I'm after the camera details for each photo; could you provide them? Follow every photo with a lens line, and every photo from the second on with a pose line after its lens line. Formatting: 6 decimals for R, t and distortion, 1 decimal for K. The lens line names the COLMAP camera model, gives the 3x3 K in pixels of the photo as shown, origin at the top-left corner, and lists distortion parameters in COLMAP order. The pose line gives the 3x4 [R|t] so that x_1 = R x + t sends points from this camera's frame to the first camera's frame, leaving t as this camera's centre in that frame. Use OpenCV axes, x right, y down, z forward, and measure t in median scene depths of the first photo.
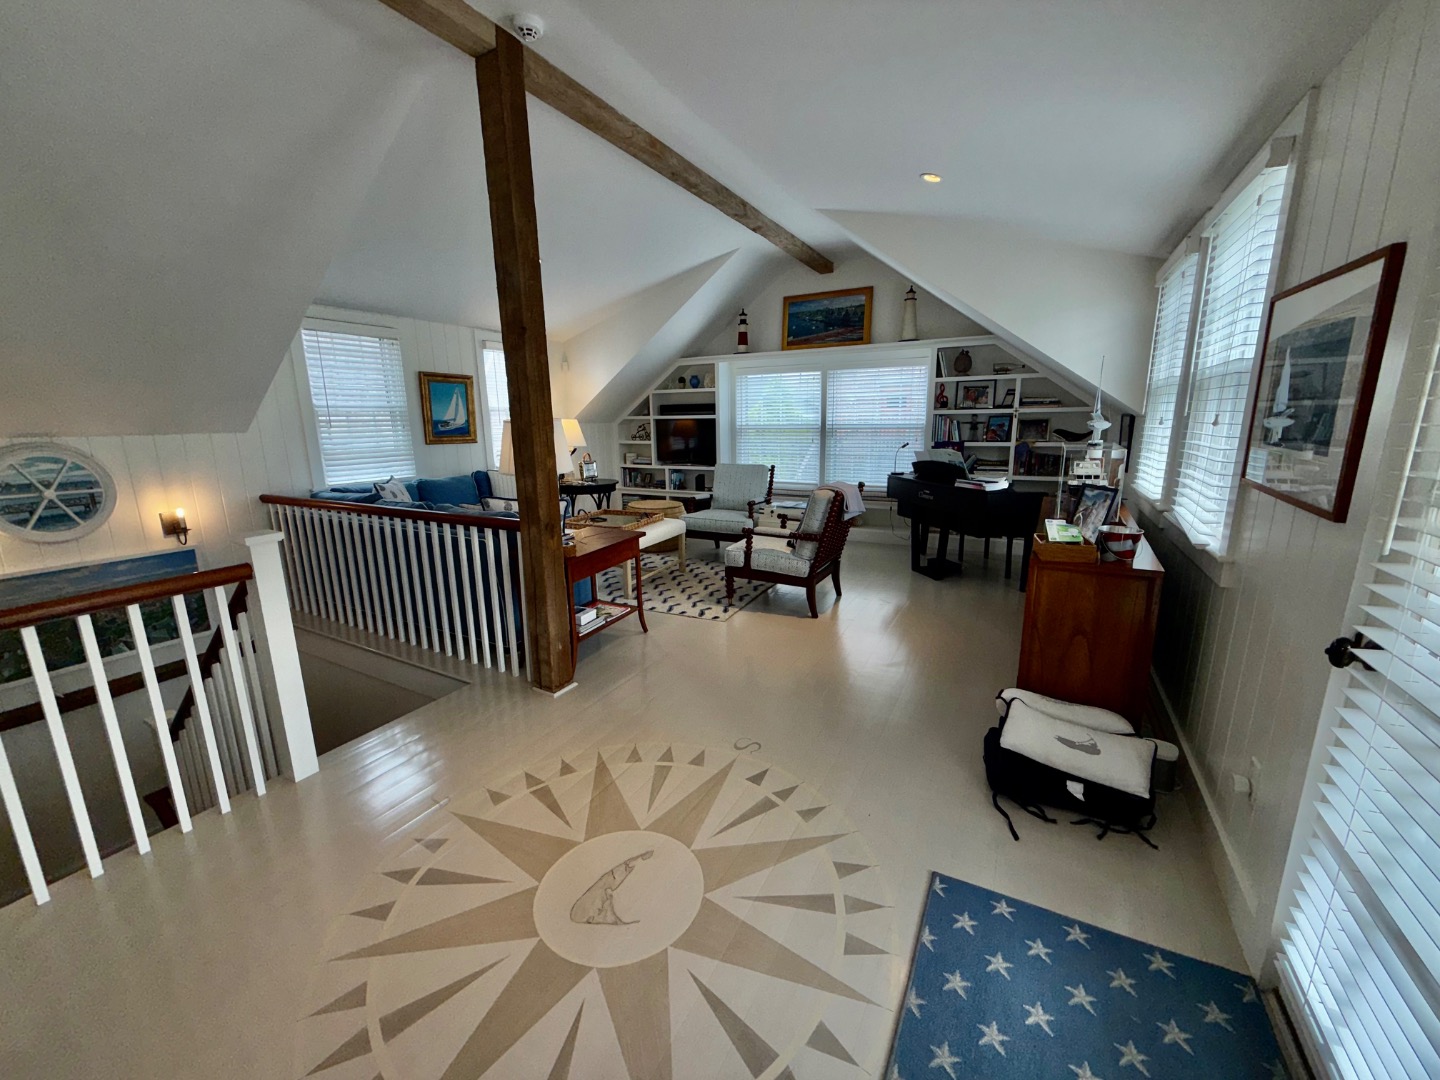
lens RADIAL K [[571.2, 0, 713.8], [0, 571.2, 540.3], [0, 0, 1]] dist [0.001860, 0.000309]
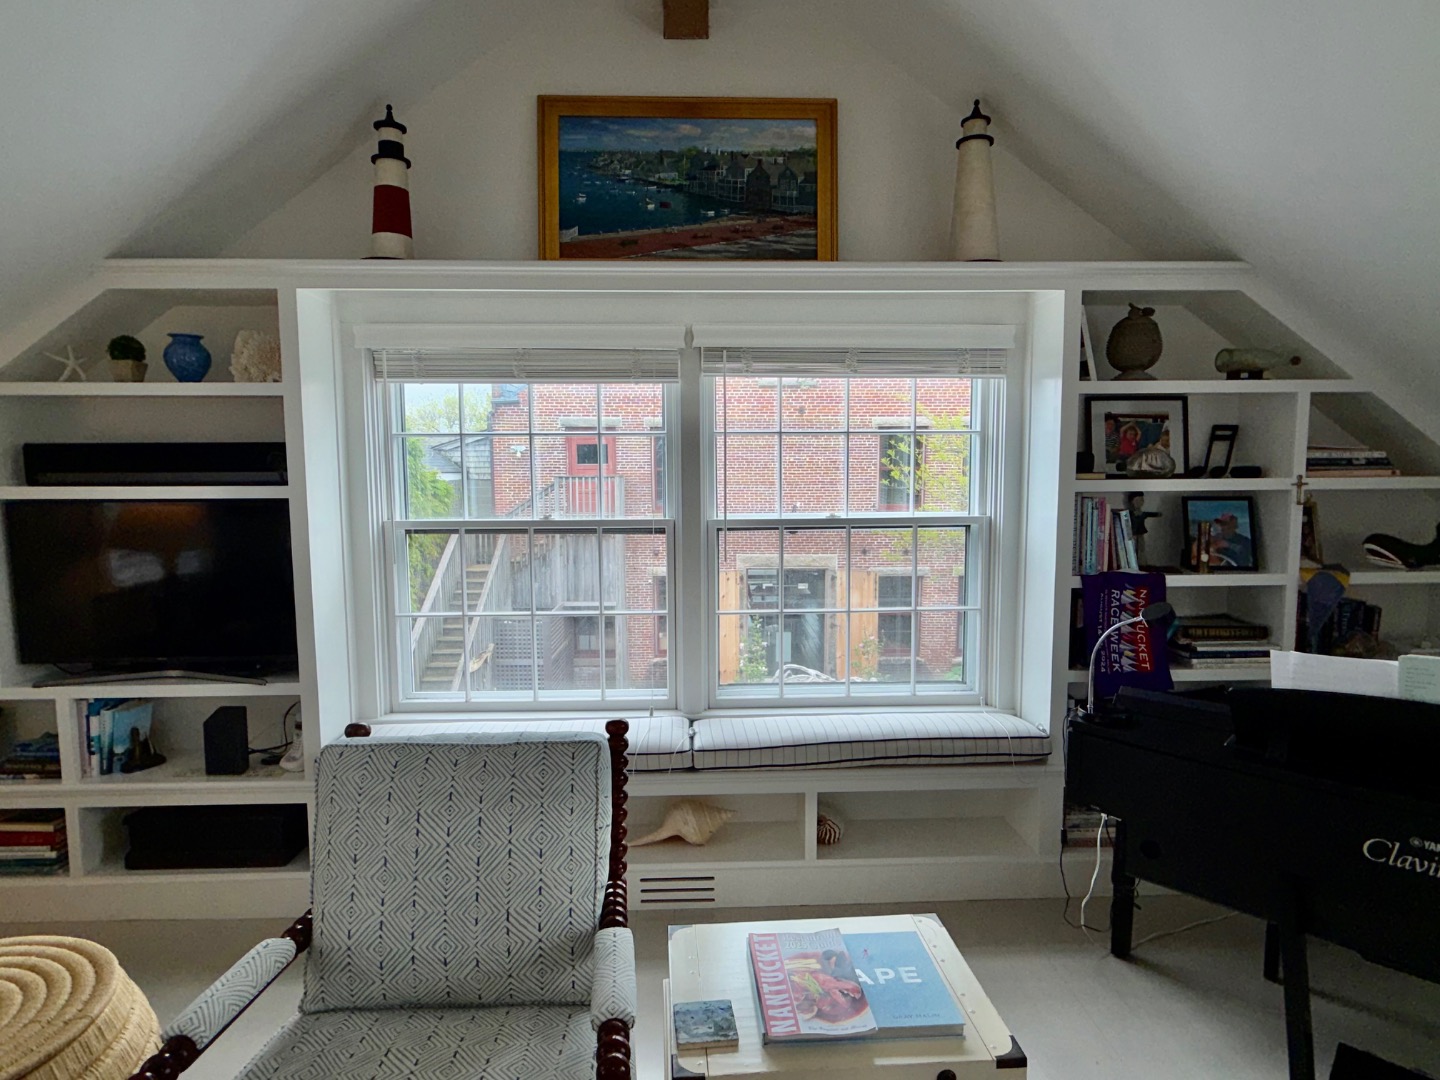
lens RADIAL K [[780.3, 0, 717.6], [0, 780.3, 544.7], [0, 0, 1]] dist [0.008114, 0.000450]
pose [[0.859654, -0.035213, 0.509662, -0.011824], [0.099023, 0.990187, -0.098612, -0.143867], [-0.501188, 0.135240, 0.854705, 0.626154]]
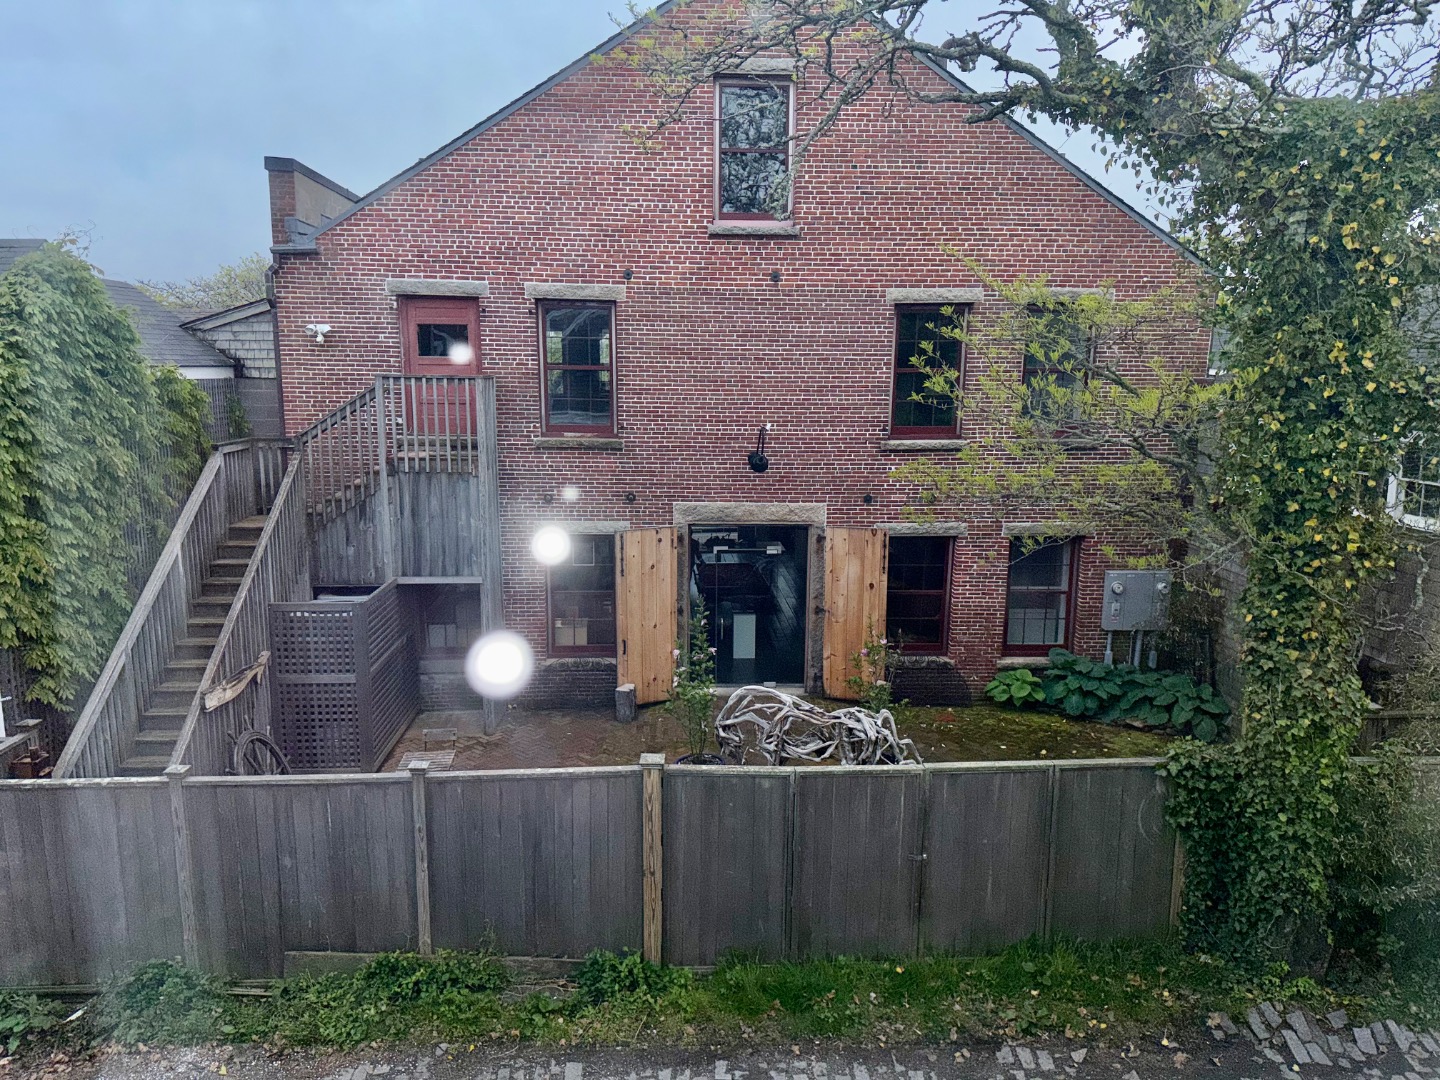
lens RADIAL K [[998.8, 0, 730.5], [0, 998.8, 547.7], [0, 0, 1]] dist [0.031855, -0.002459]
pose [[0.824958, -0.073862, 0.560347, 0.030823], [0.096478, 0.995276, -0.010845, -0.157489], [-0.556899, 0.063008, 0.828187, 0.681842]]
